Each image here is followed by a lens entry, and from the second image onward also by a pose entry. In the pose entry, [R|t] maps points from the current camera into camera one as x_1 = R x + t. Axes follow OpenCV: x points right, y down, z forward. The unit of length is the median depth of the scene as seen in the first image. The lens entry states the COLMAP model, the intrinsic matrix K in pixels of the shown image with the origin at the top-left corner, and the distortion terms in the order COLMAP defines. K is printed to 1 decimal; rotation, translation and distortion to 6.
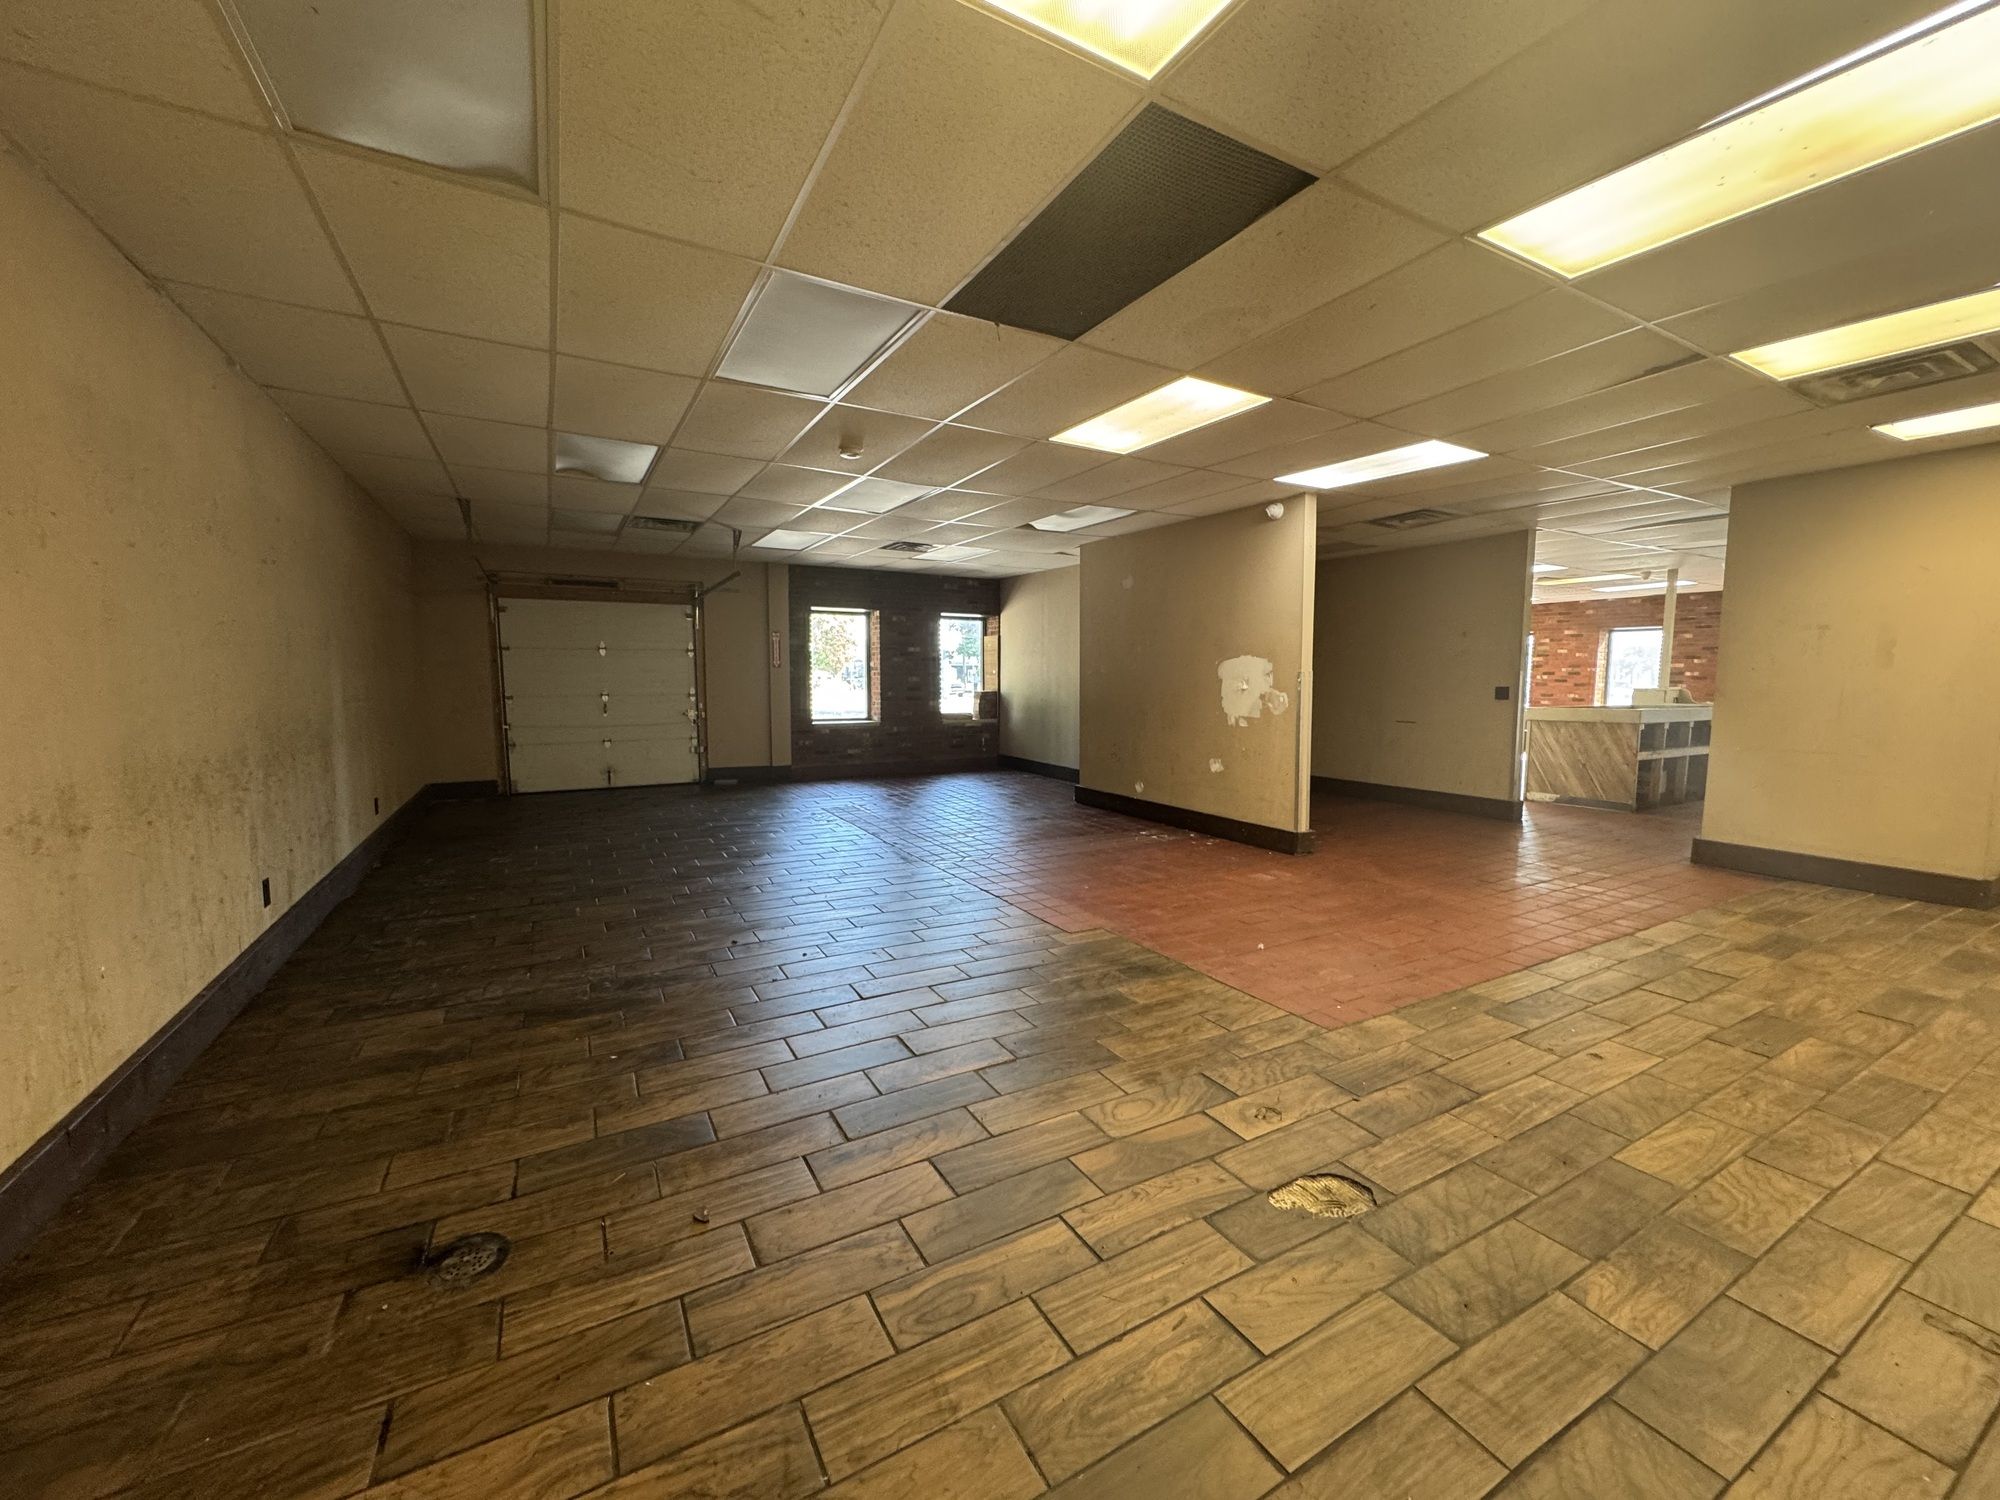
lens RADIAL K [[796.1, 0, 1005.1], [0, 796.1, 754.1], [0, 0, 1]] dist [0.001802, -0.000096]
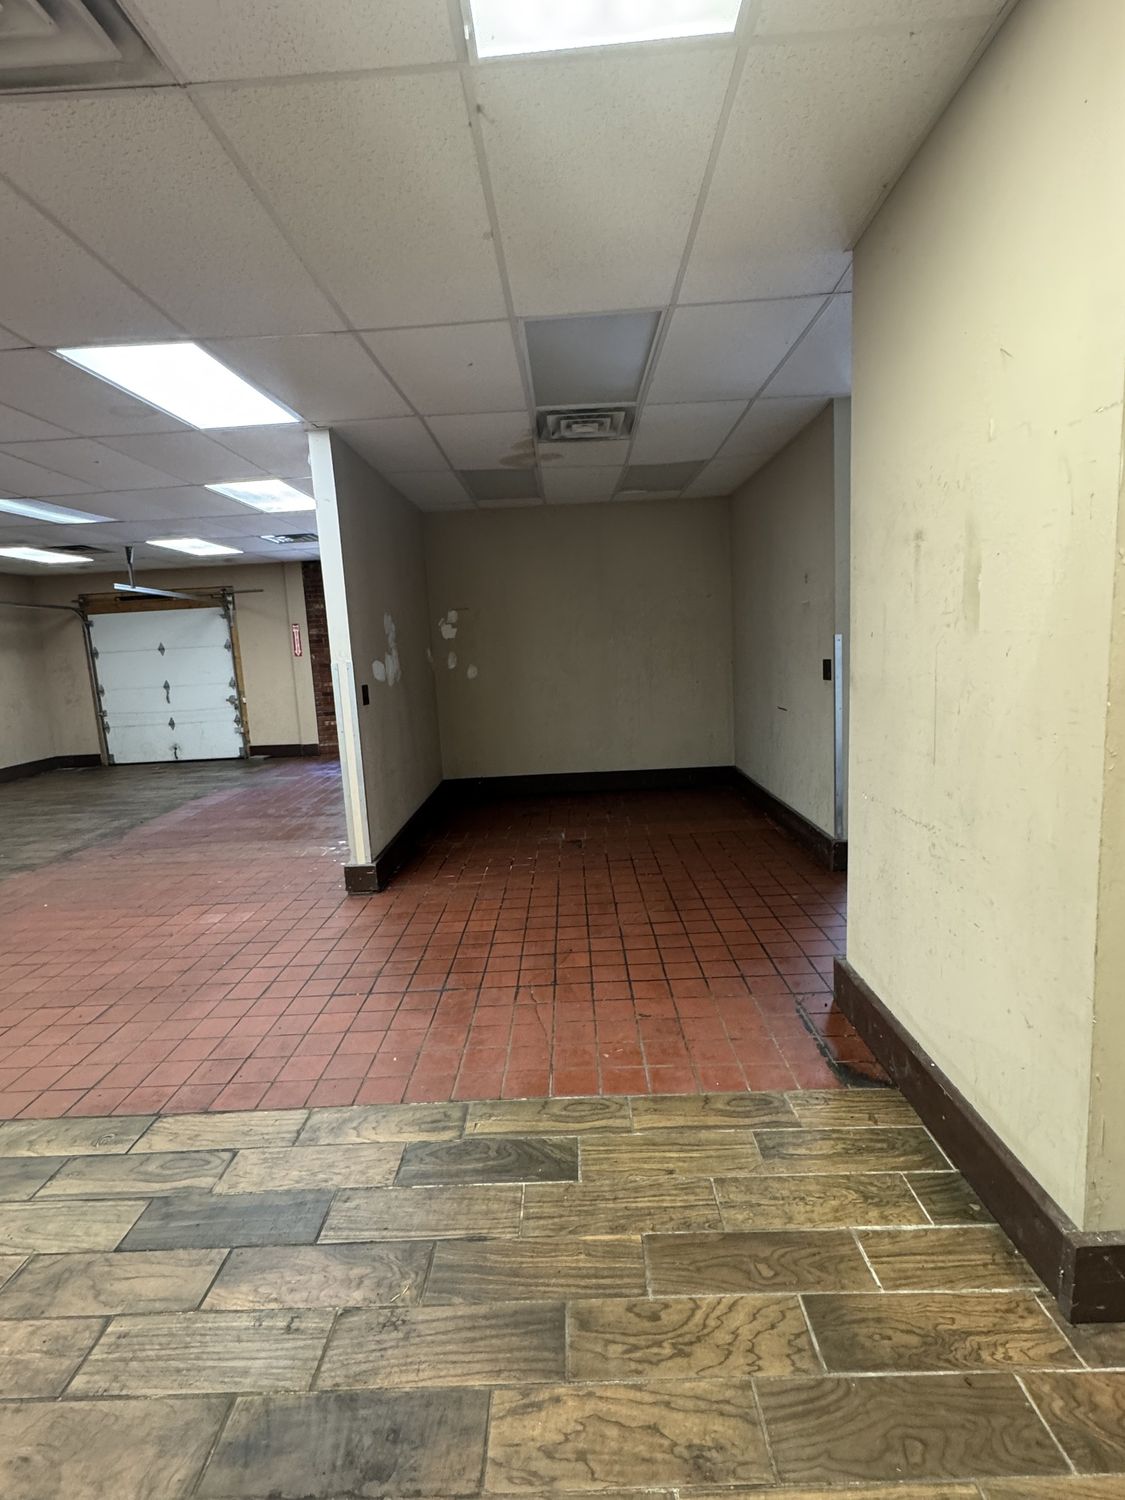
lens RADIAL K [[742.3, 0, 555.8], [0, 742.3, 747.8], [0, 0, 1]] dist [0.001041, 0.000078]
pose [[0.857923, 0.023900, -0.513221, 1.529867], [0.004124, 0.998565, 0.053396, -0.096090], [0.513761, -0.047926, 0.856594, 0.786636]]
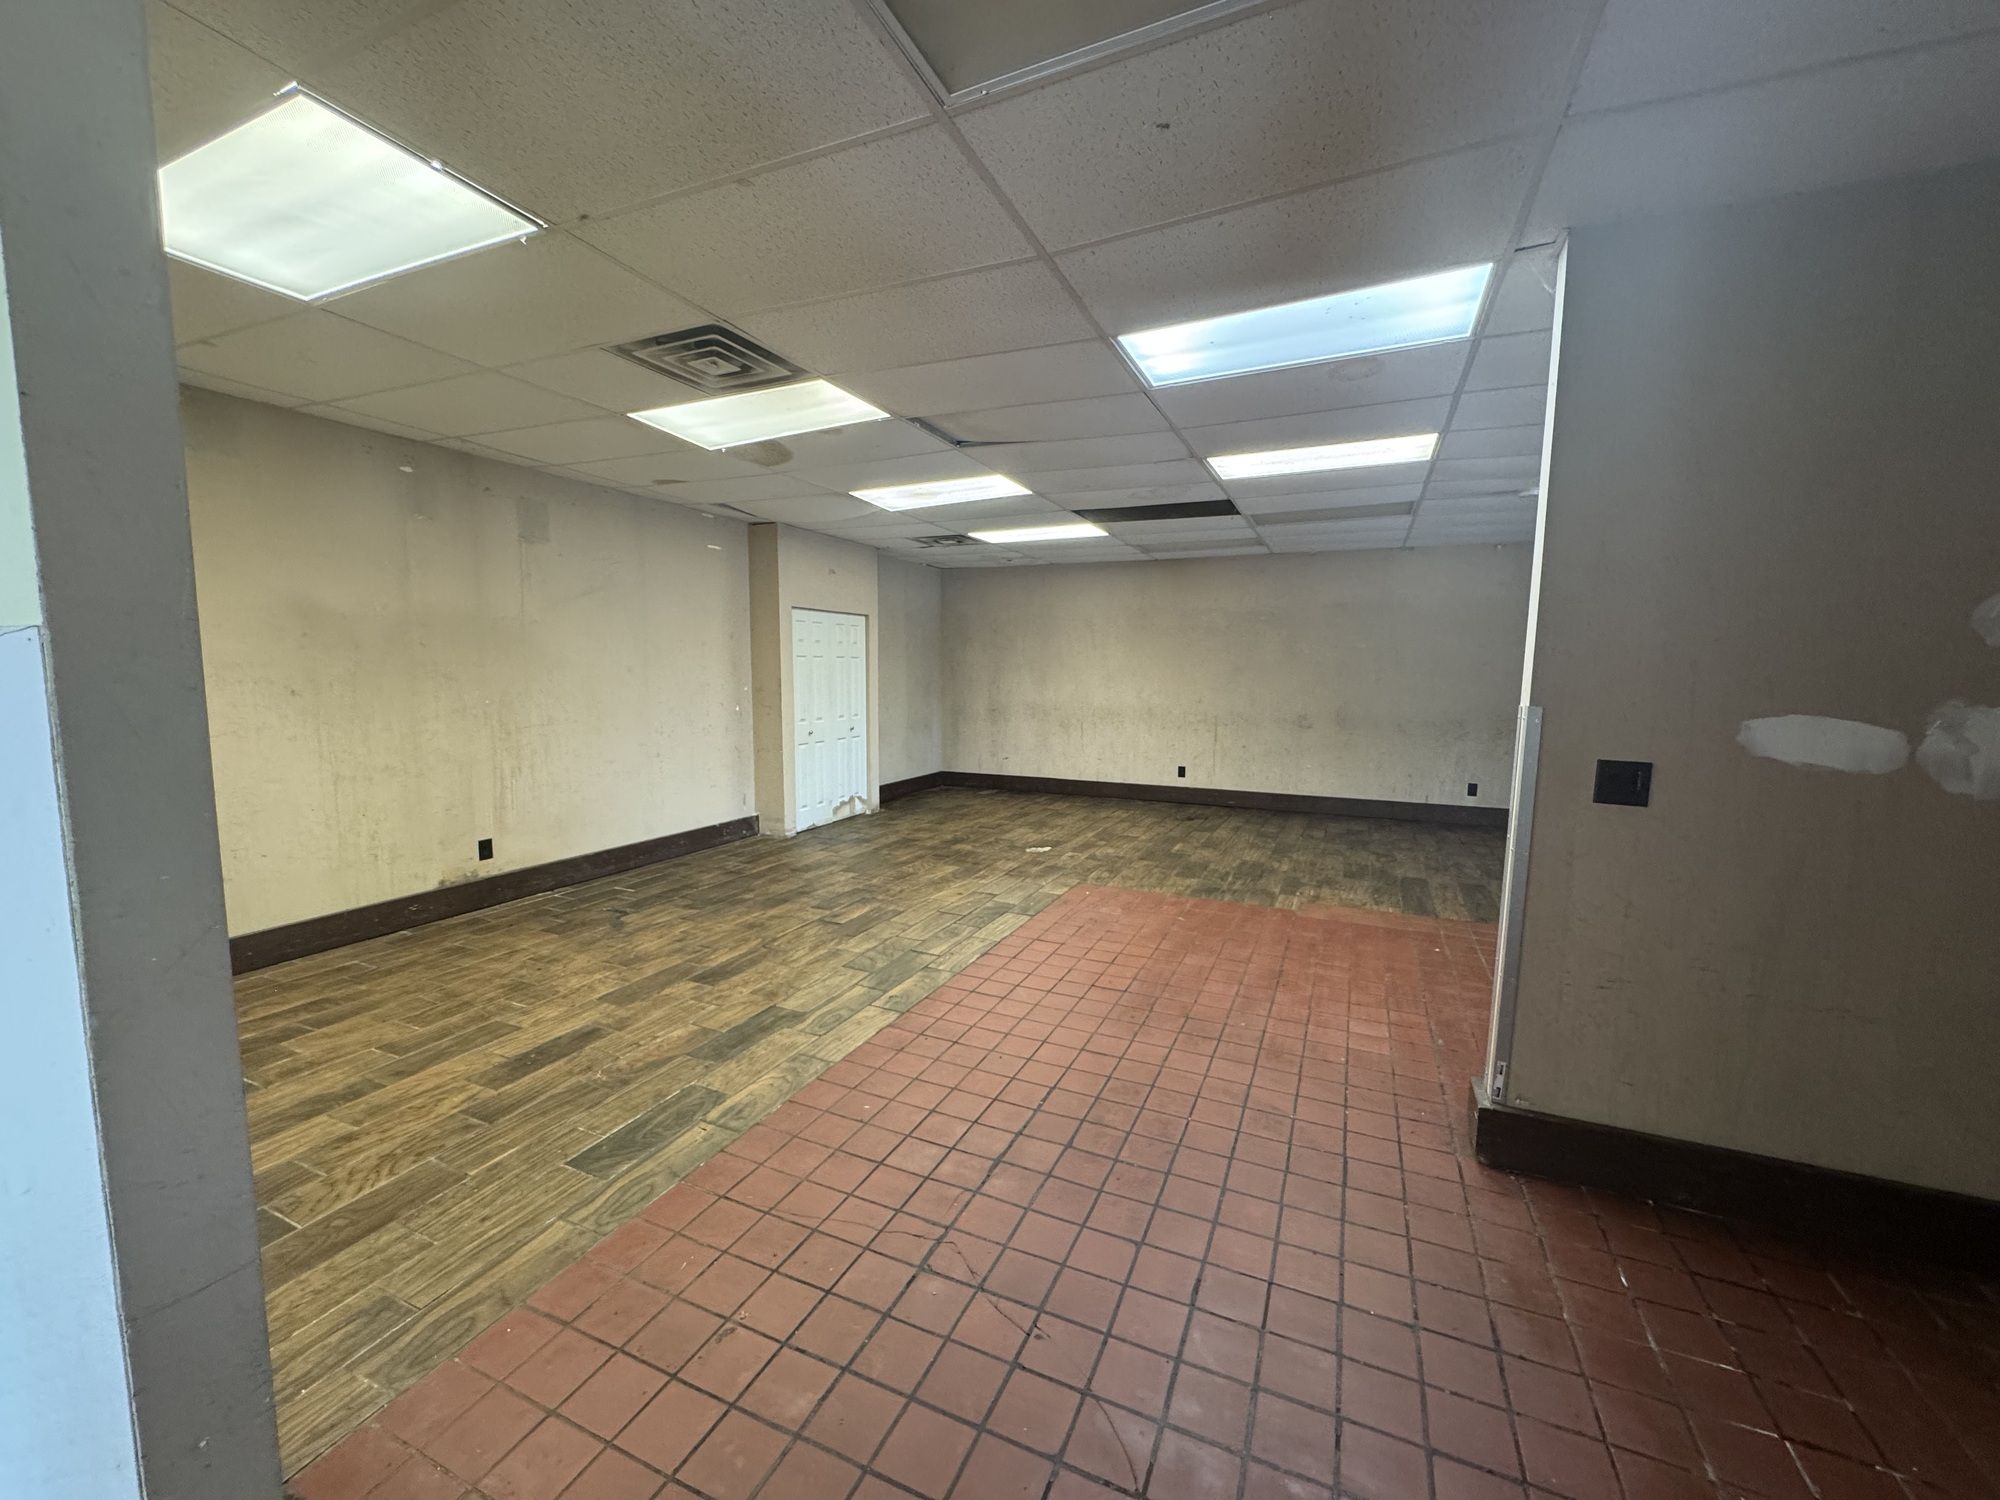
lens RADIAL K [[795.4, 0, 1000.6], [0, 795.4, 744.9], [0, 0, 1]] dist [0.000614, -0.000119]
pose [[-0.807692, 0.043882, -0.587970, 1.349421], [-0.070745, 0.982809, 0.170532, -0.218911], [0.585346, 0.179333, -0.790702, 1.906632]]
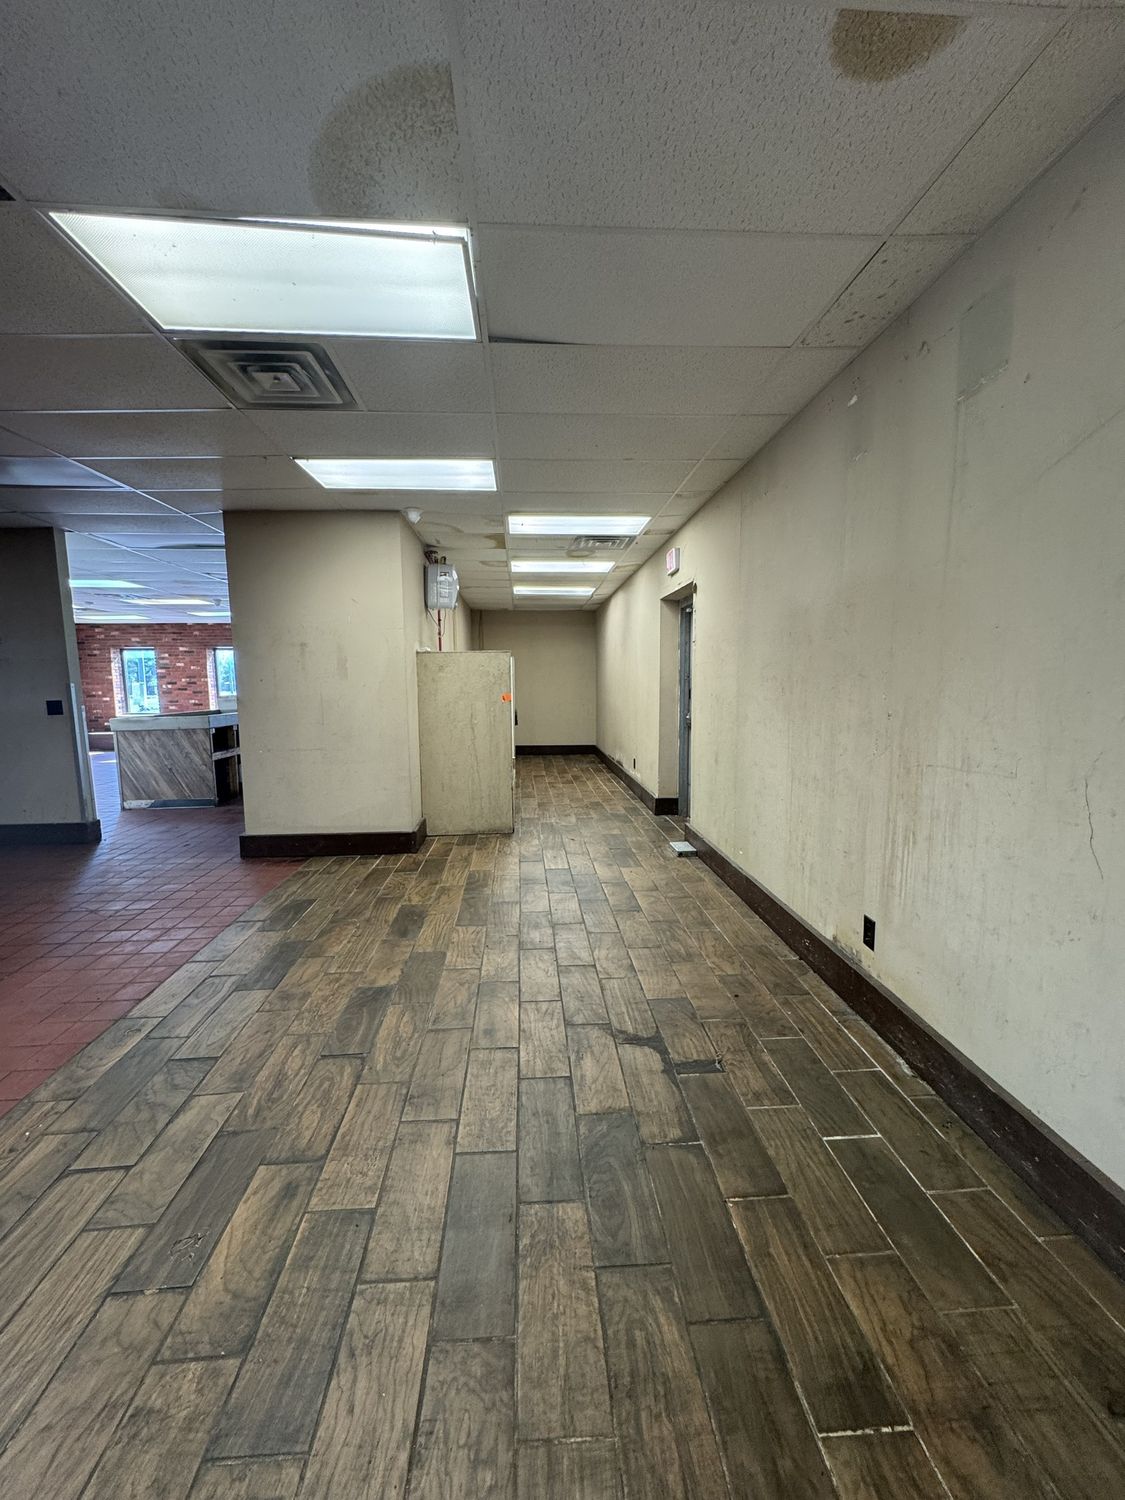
lens RADIAL K [[596.5, 0, 560.1], [0, 596.5, 751.2], [0, 0, 1]] dist [0.000614, -0.000119]
pose [[0.439439, -0.111522, 0.891323, 0.547163], [0.098497, 0.992262, 0.075590, -0.045112], [-0.892856, 0.054575, 0.447023, 0.379851]]
